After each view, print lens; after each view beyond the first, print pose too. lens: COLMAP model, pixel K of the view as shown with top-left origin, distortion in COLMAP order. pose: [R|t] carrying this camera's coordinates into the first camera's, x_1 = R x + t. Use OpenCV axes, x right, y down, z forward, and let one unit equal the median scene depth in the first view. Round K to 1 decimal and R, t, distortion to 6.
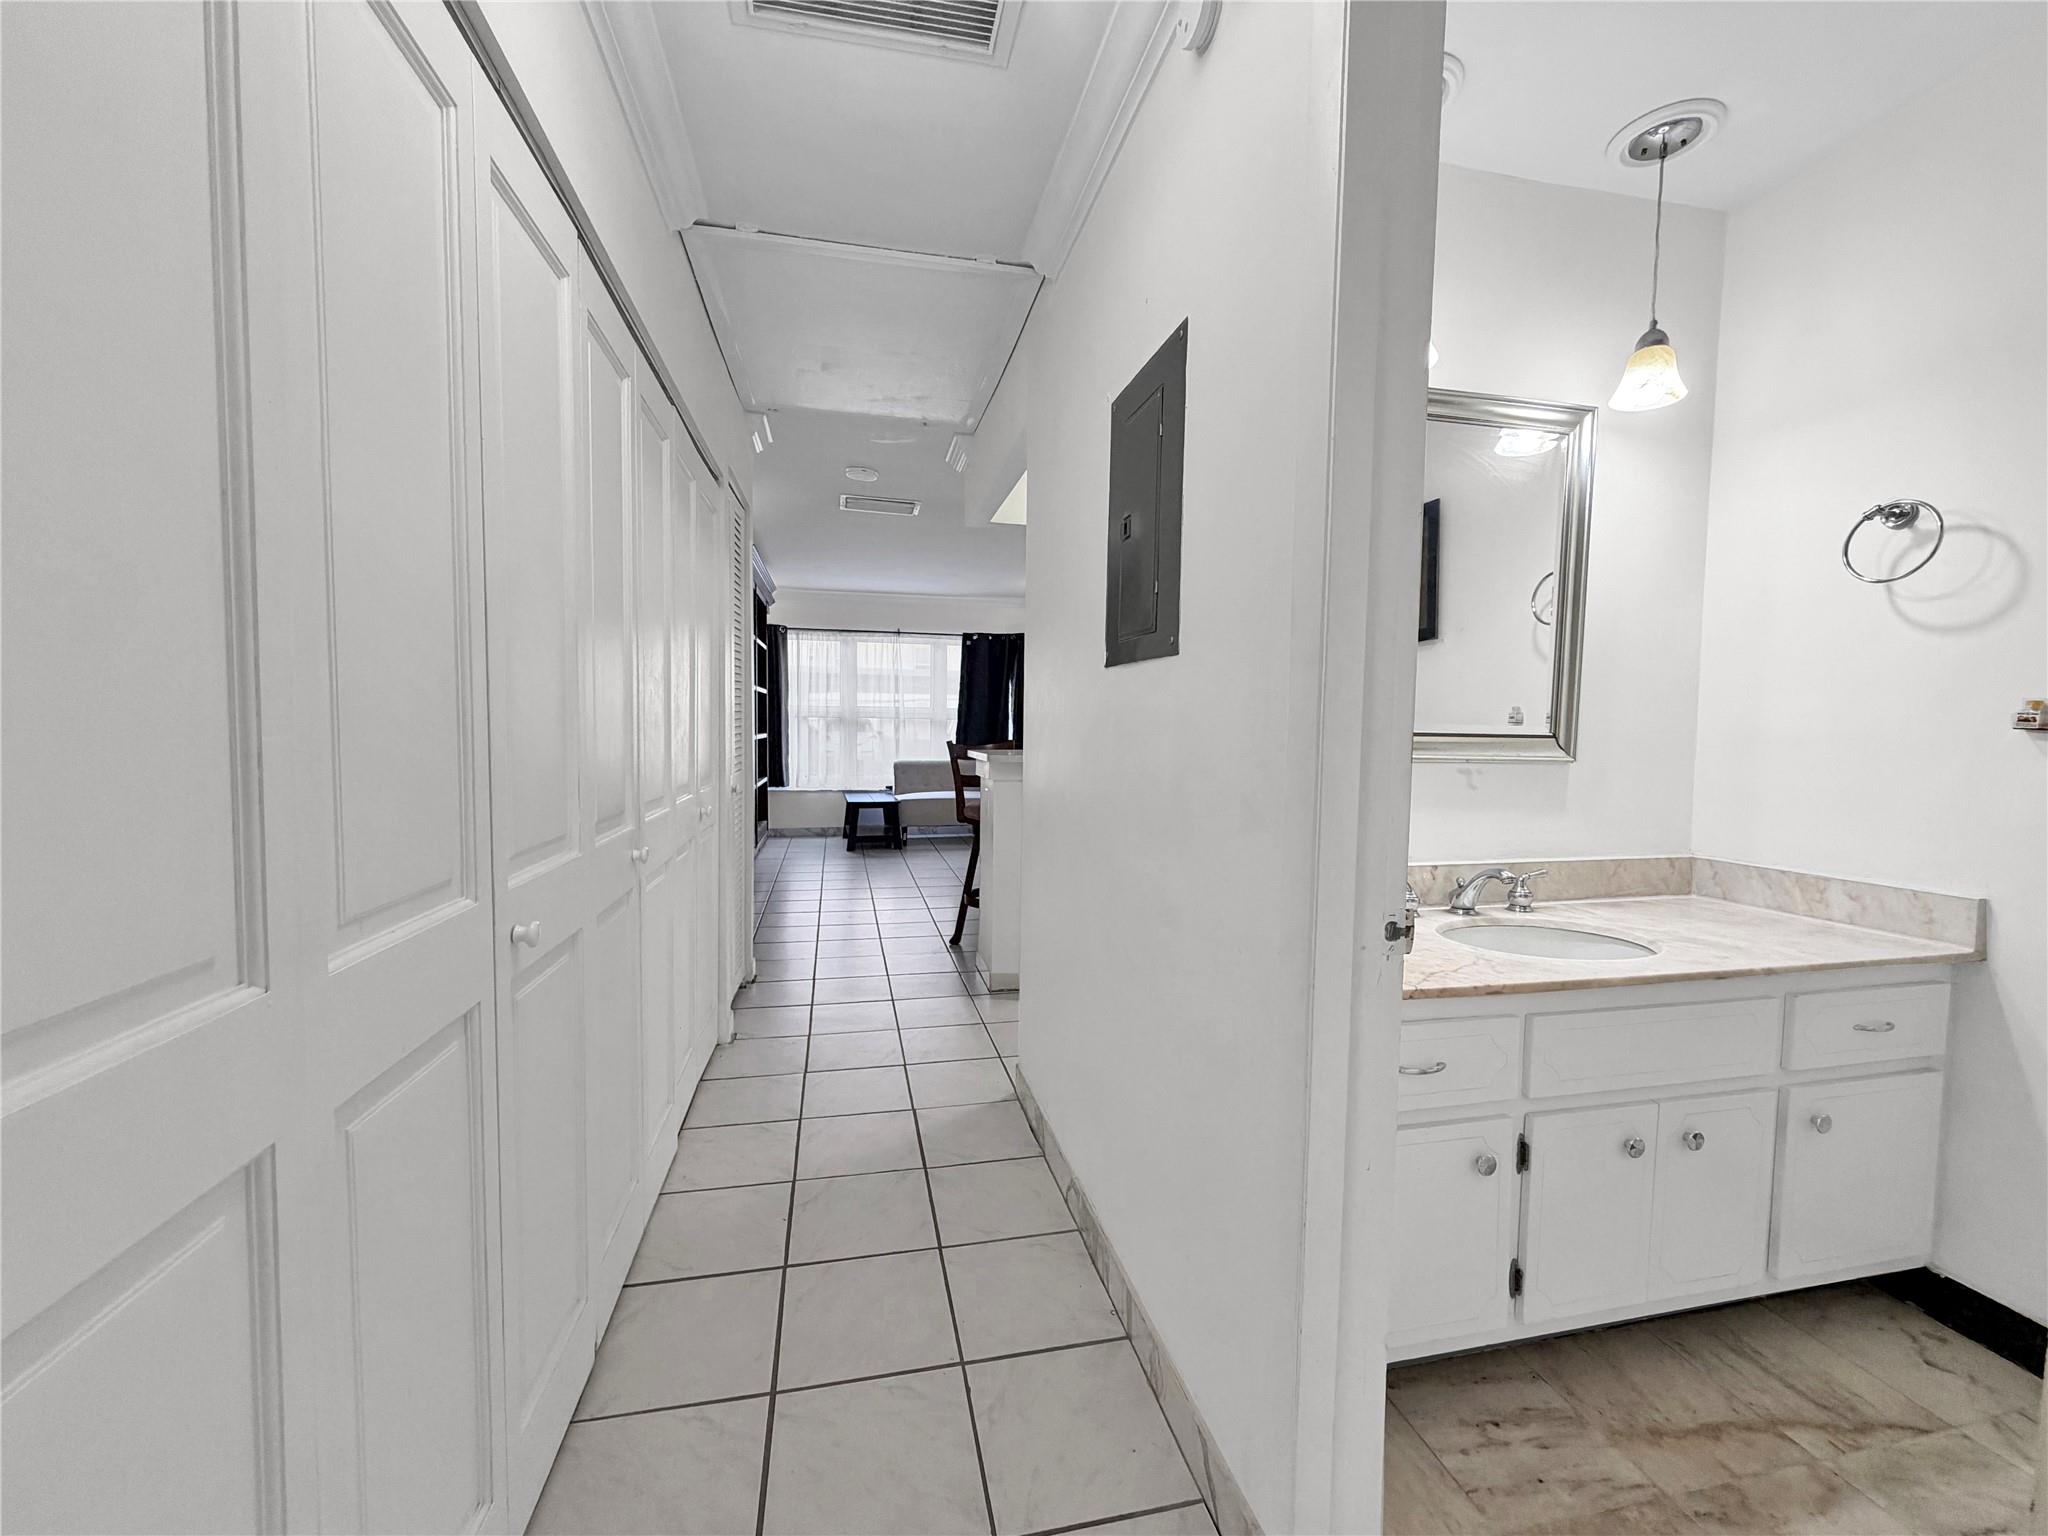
lens RADIAL K [[815.1, 0, 1016.7], [0, 815.1, 773.9], [0, 0, 1]] dist [0.001295, -0.000430]
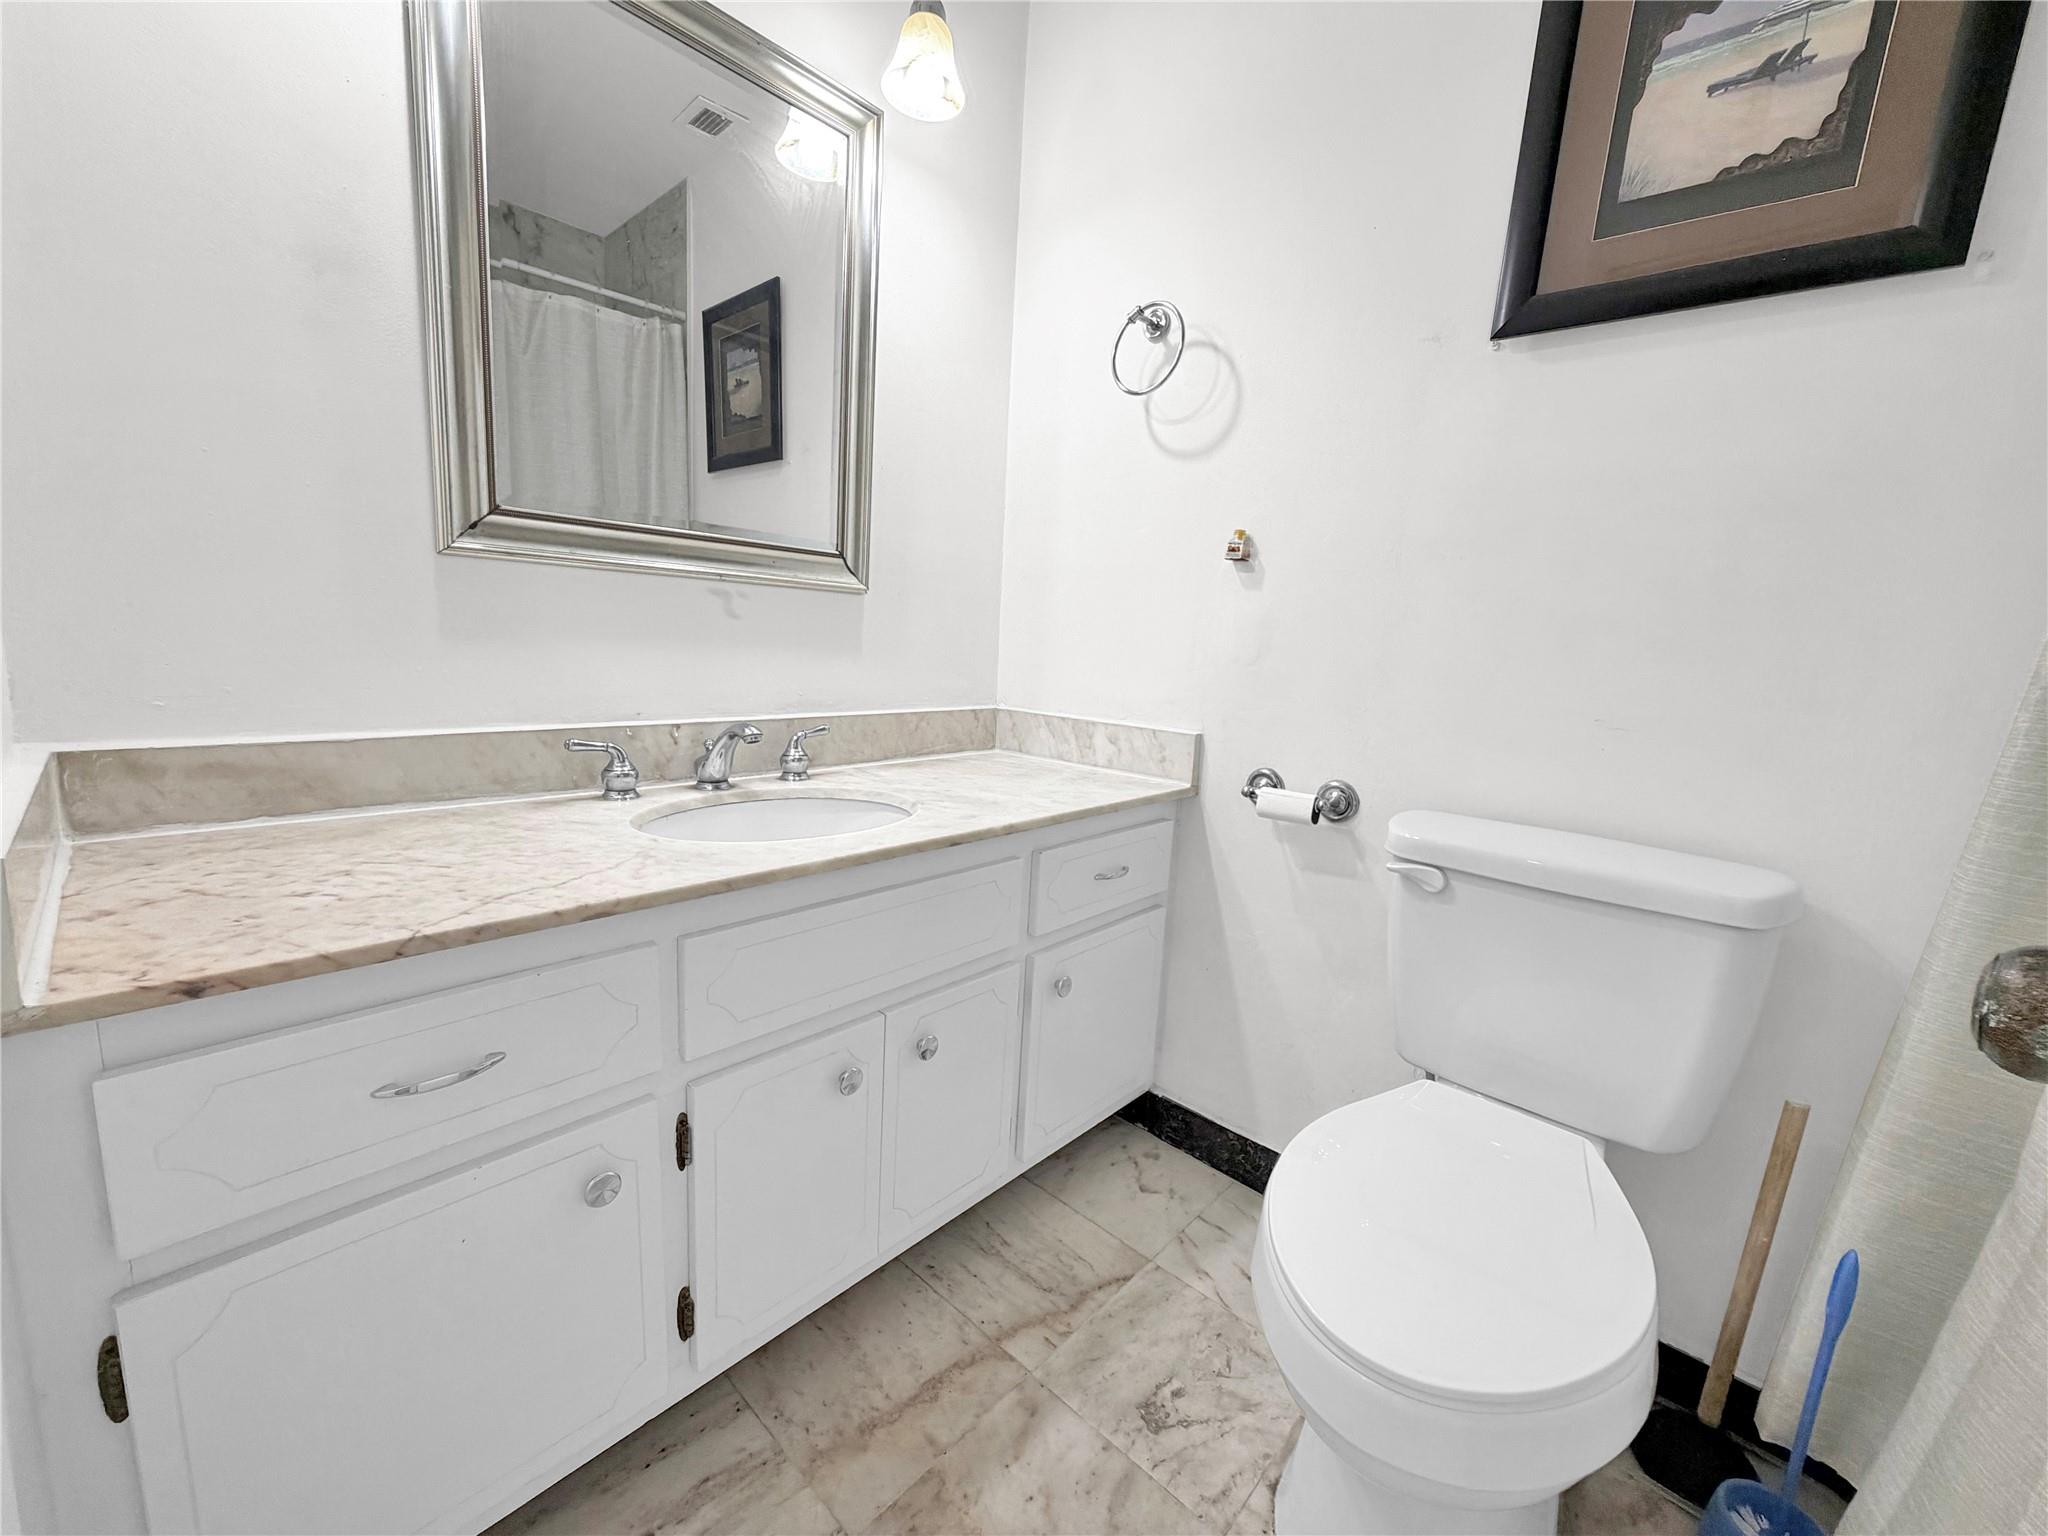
lens RADIAL K [[815.1, 0, 1034.4], [0, 815.1, 772.2], [0, 0, 1]] dist [0.001295, -0.000430]
pose [[0.815595, -0.065099, 0.574949, 0.443409], [-0.010758, 0.991773, 0.127555, 0.074903], [-0.578523, -0.110219, 0.808185, 0.303648]]
